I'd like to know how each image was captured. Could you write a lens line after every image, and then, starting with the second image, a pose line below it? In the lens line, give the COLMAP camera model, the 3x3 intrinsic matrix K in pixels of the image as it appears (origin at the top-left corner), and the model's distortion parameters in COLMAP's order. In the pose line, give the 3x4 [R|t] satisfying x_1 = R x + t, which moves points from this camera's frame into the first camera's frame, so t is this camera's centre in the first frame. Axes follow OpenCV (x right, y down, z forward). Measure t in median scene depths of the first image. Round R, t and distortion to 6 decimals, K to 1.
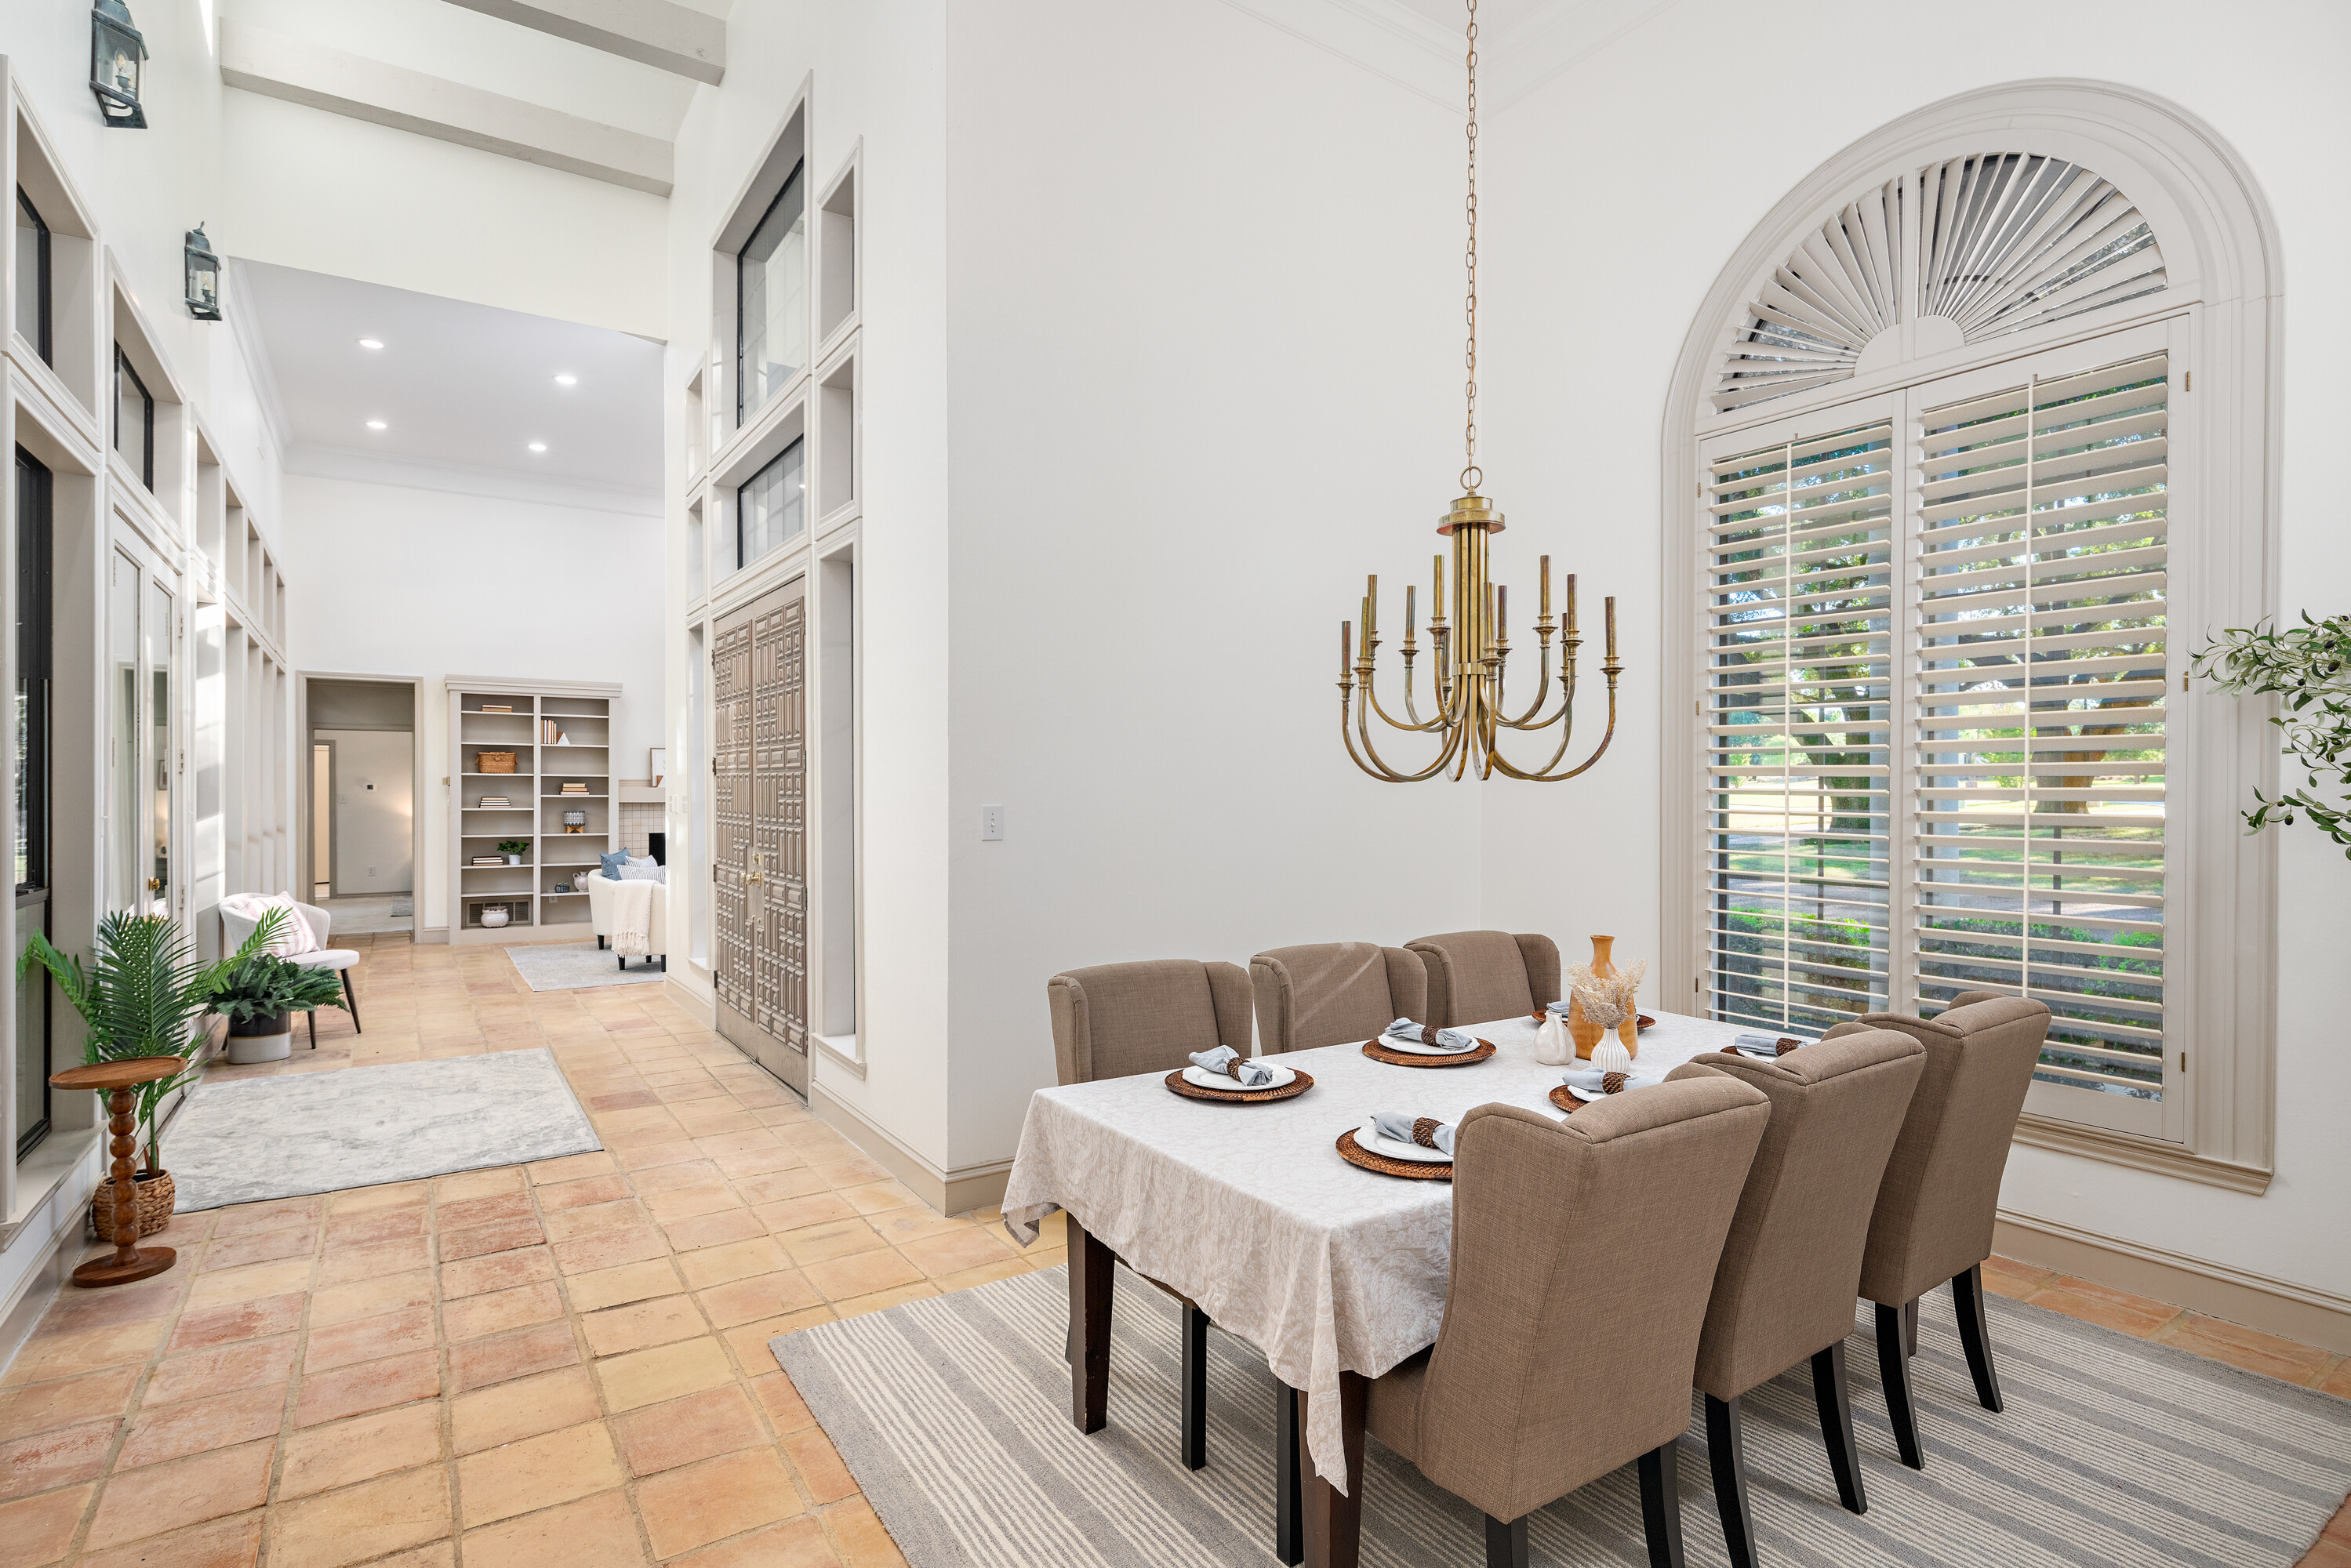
lens RADIAL K [[1157.5, 0, 1182.2], [0, 1157.5, 793.0], [0, 0, 1]] dist [0.005931, 0.000367]
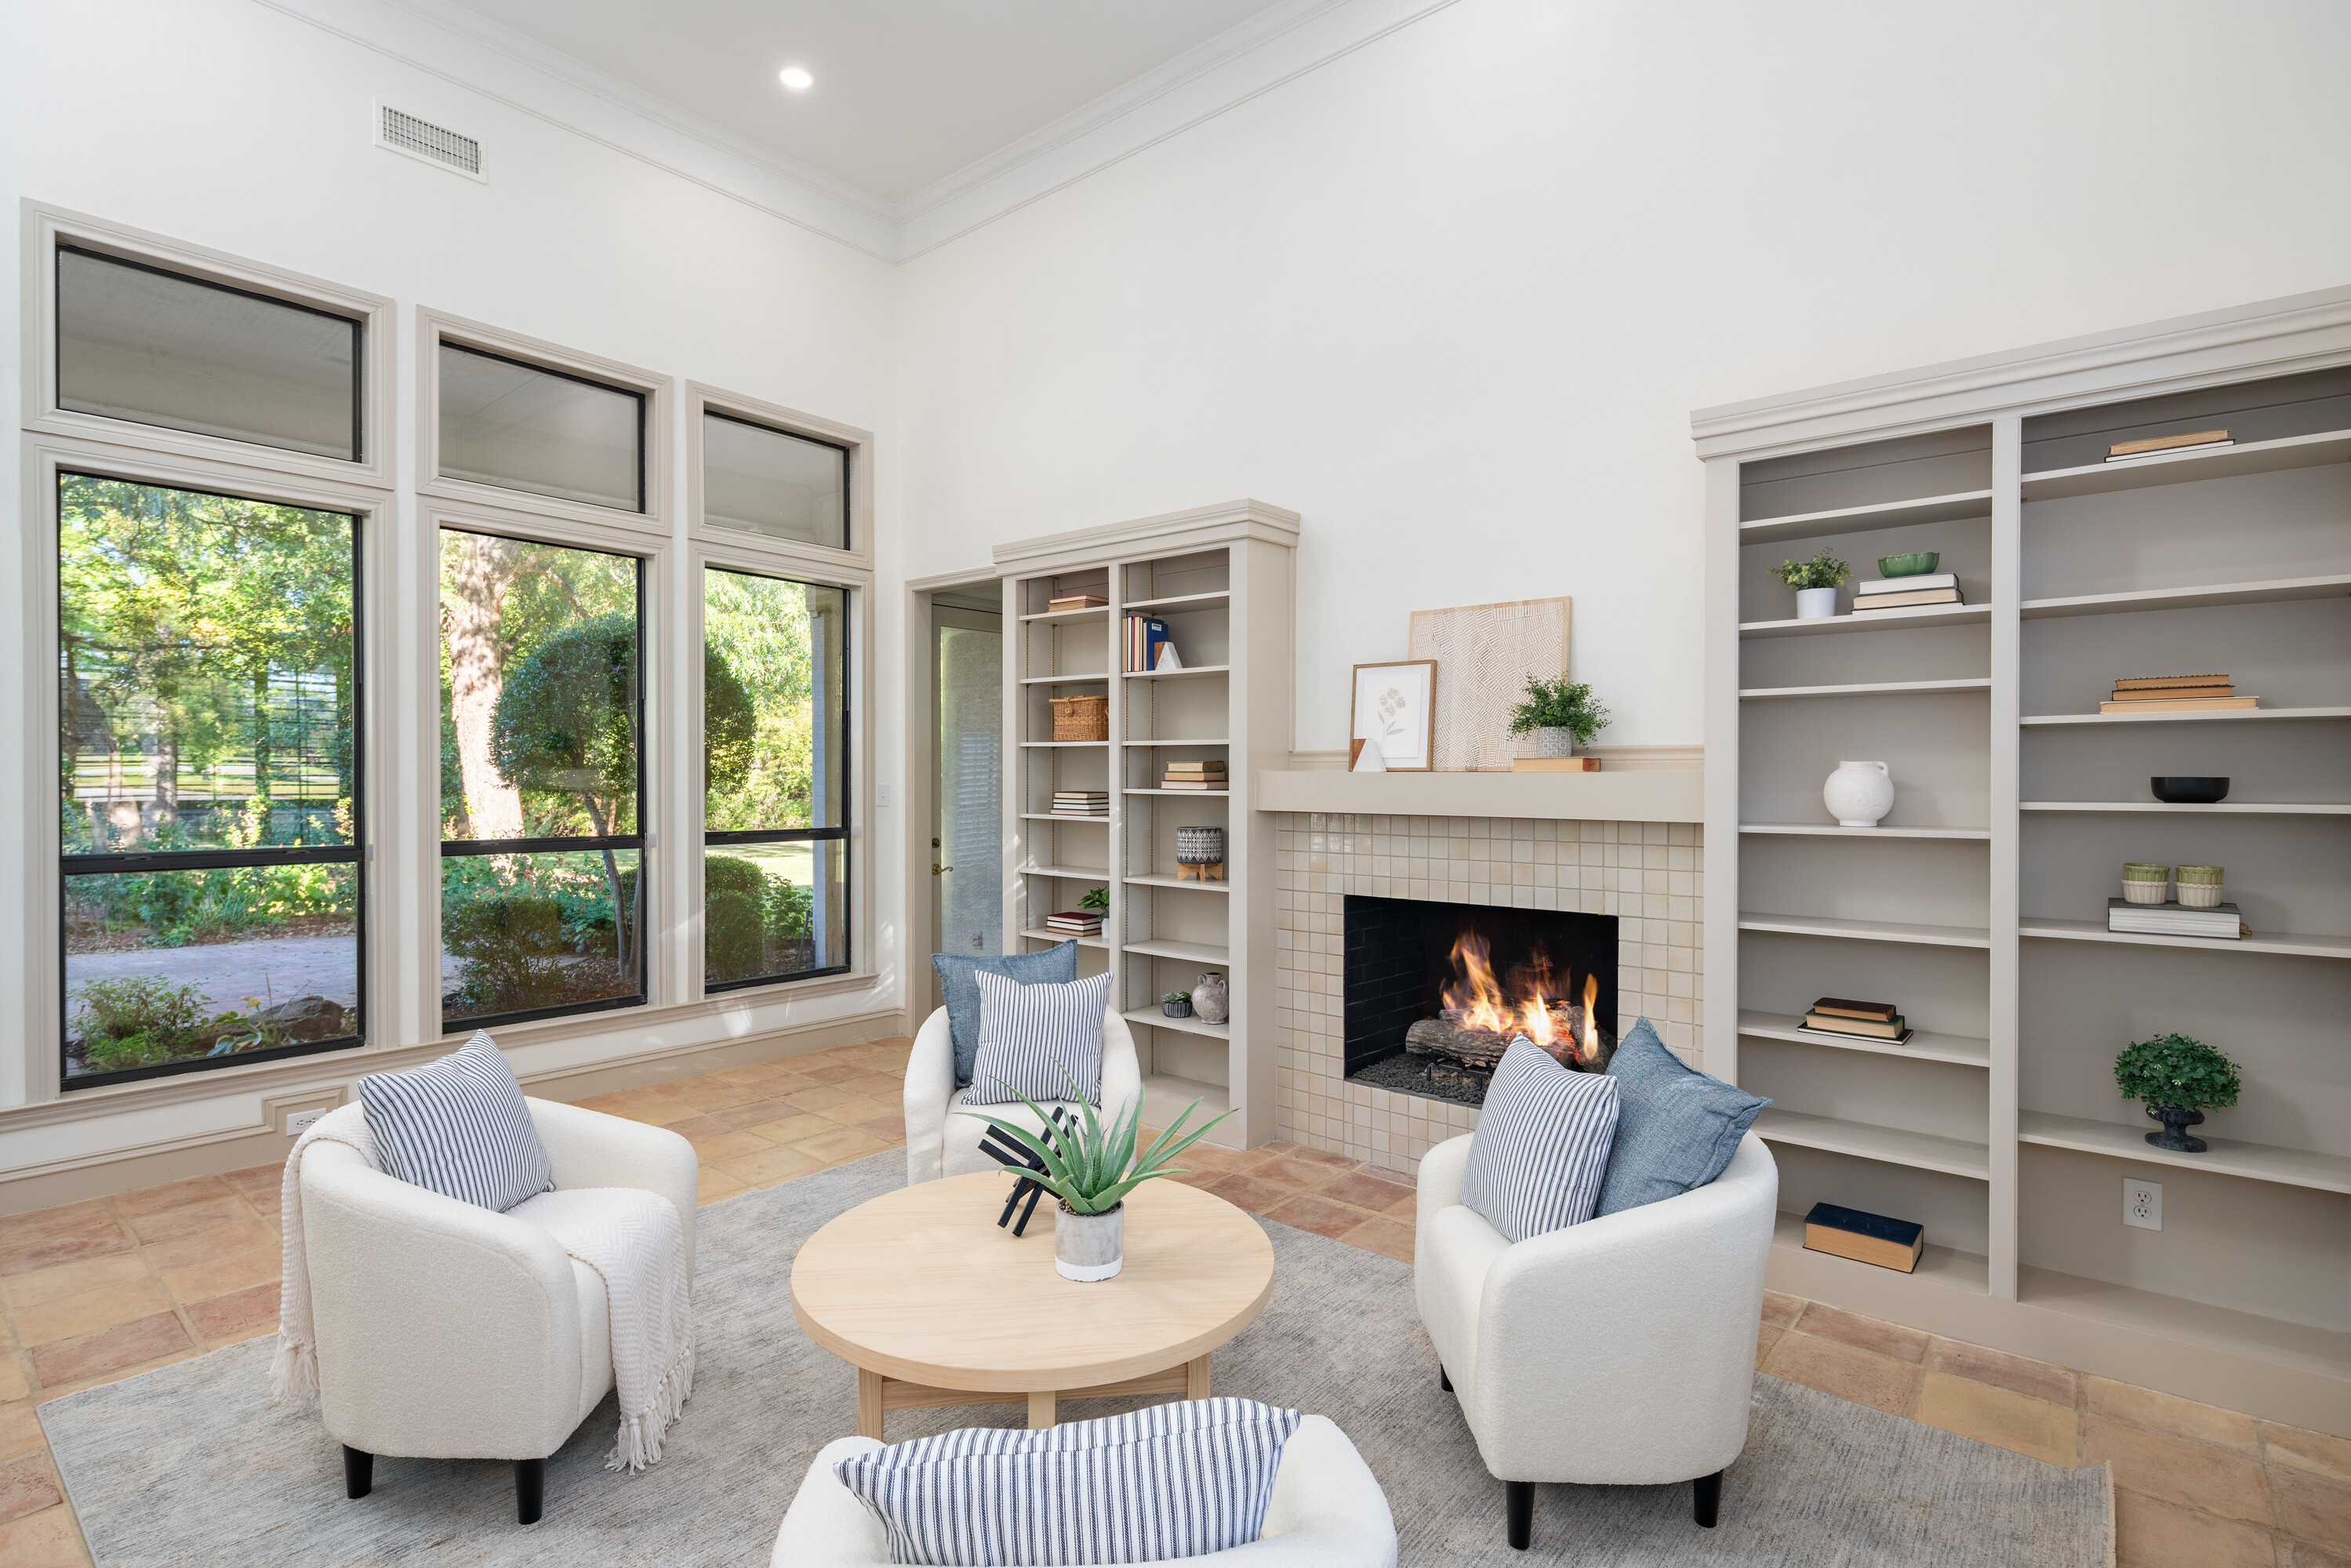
lens RADIAL K [[1139.8, 0, 1173.1], [0, 1139.8, 774.0], [0, 0, 1]] dist [0.001359, 0.000041]
pose [[0.270123, -0.000345, -0.962826, -0.147800], [-0.002983, 0.999995, -0.001195, -0.003842], [0.962821, 0.003195, 0.270121, 1.007876]]
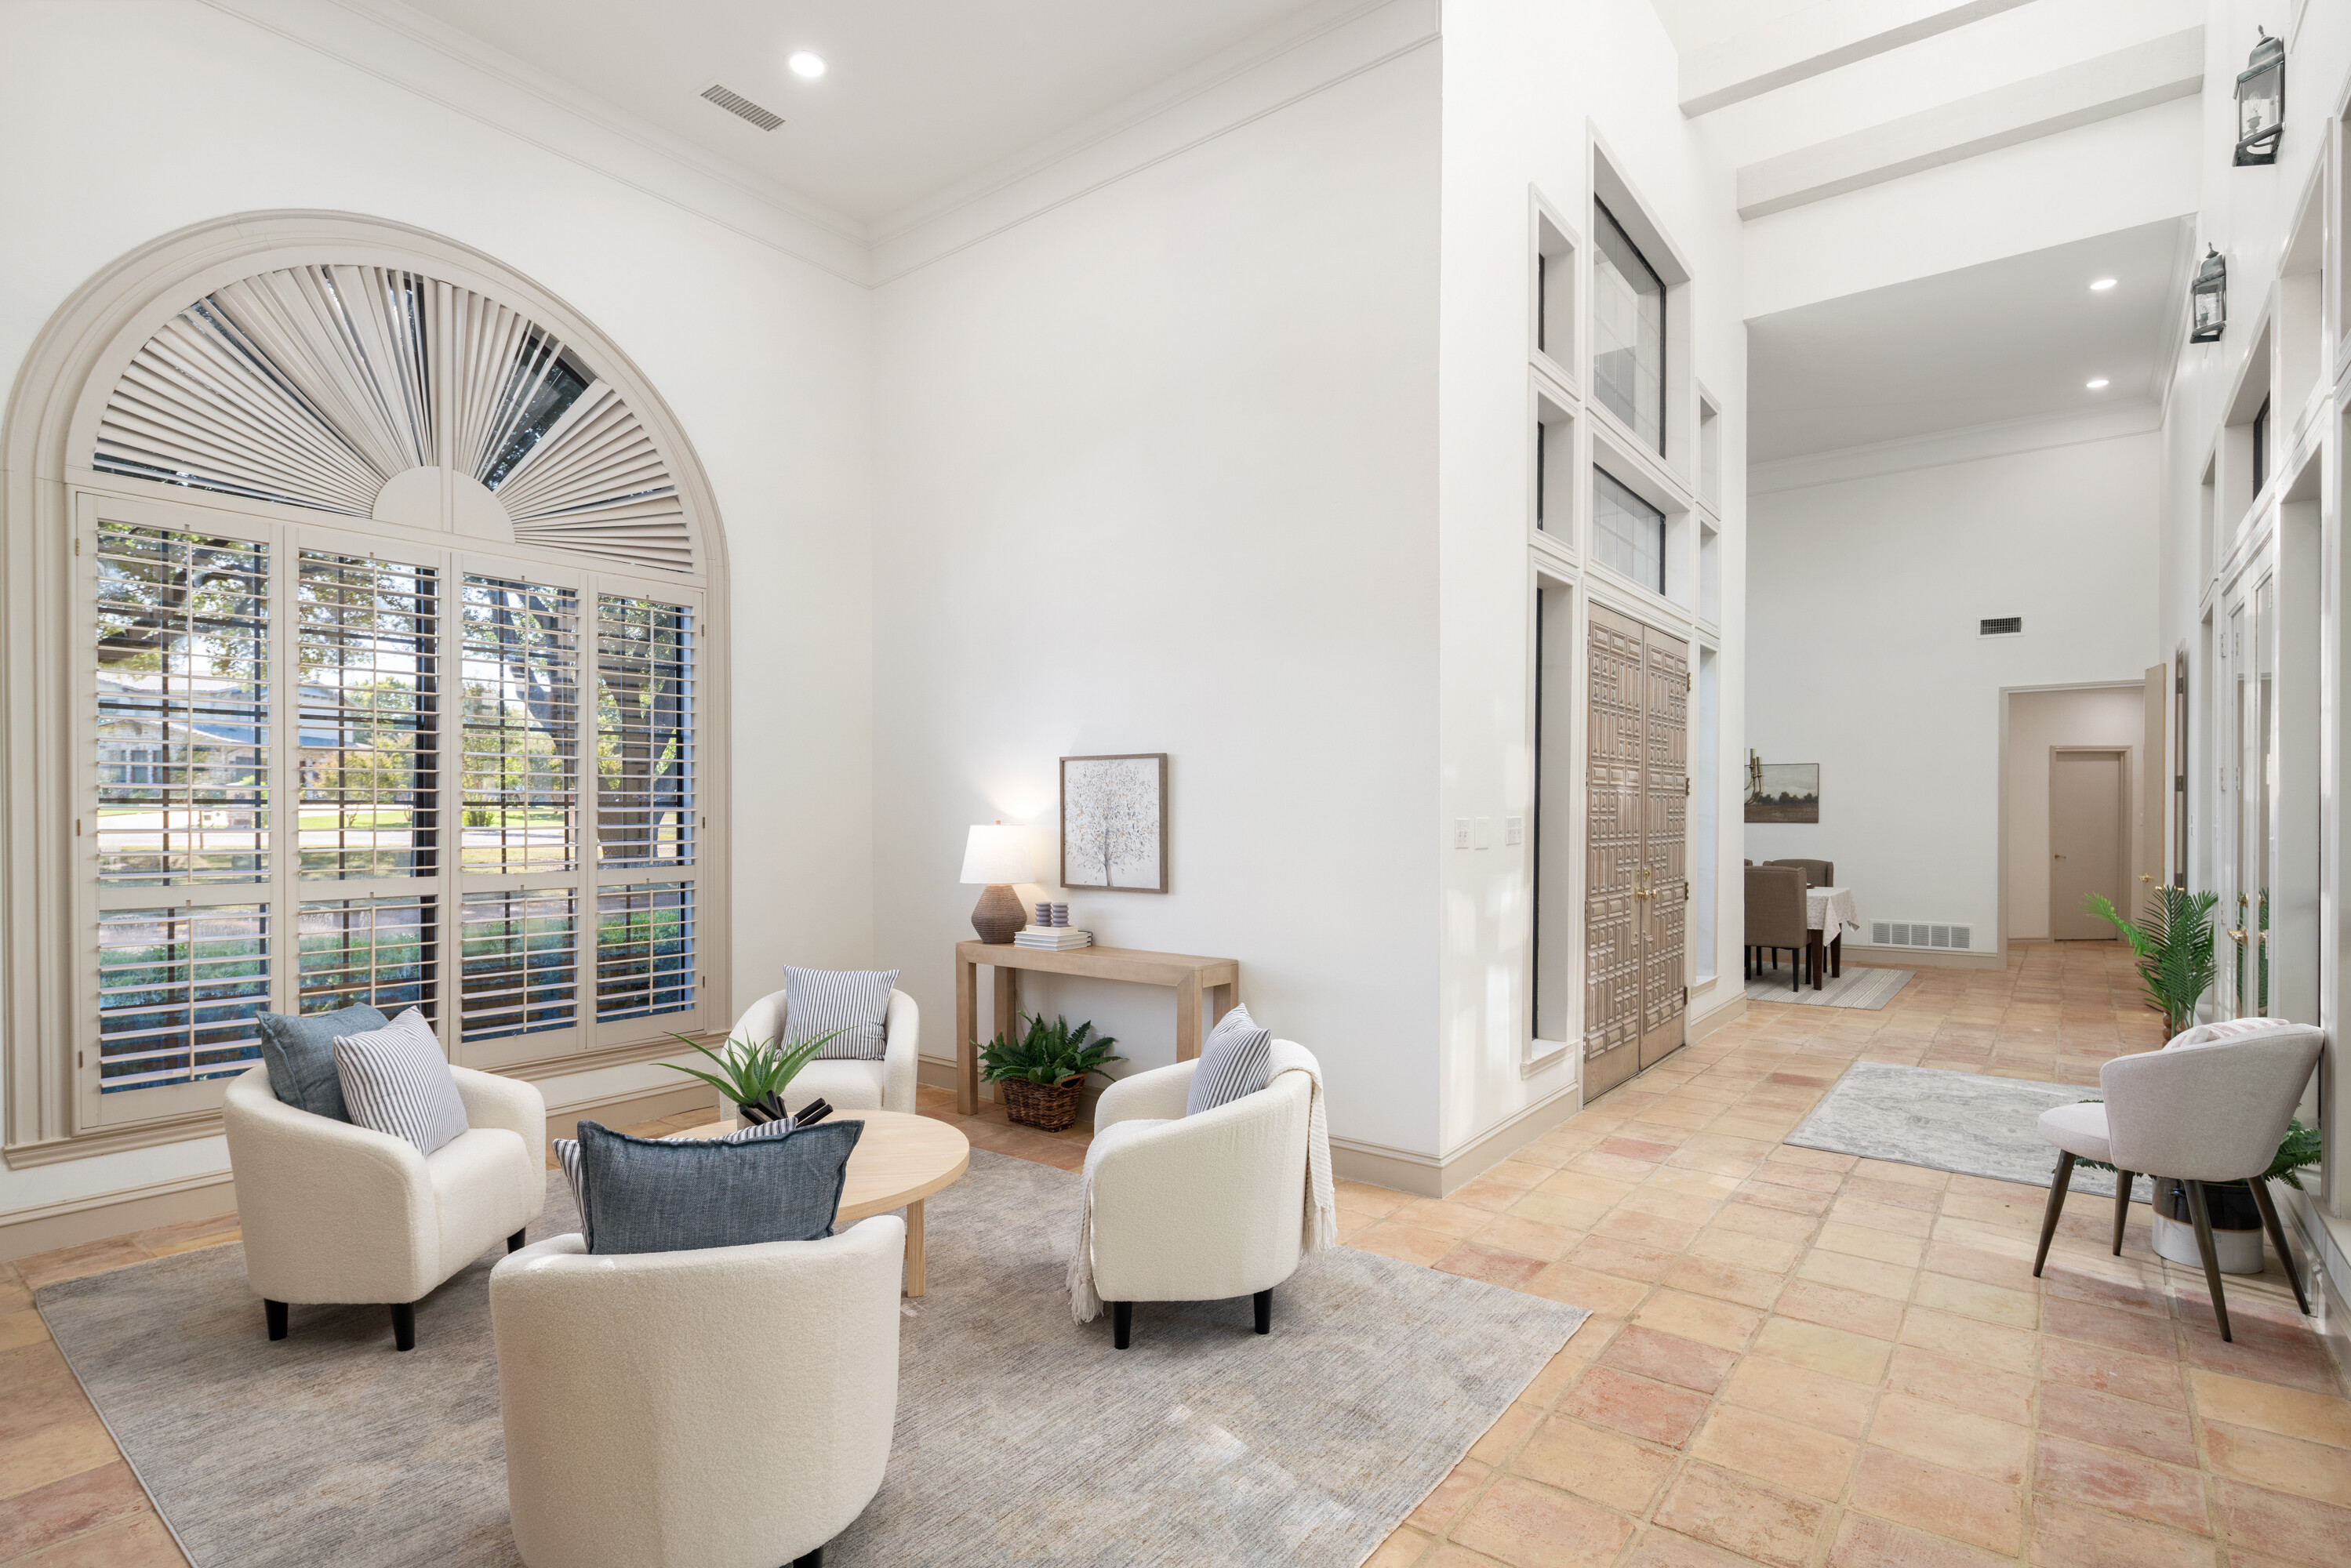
lens RADIAL K [[1147.5, 0, 1183.7], [0, 1147.5, 797.2], [0, 0, 1]] dist [-0.000508, 0.000012]
pose [[-0.312569, 0.002807, 0.949891, -0.739227], [0.002876, 0.999994, -0.002009, -0.004572], [-0.949891, 0.002104, -0.312576, 1.041076]]
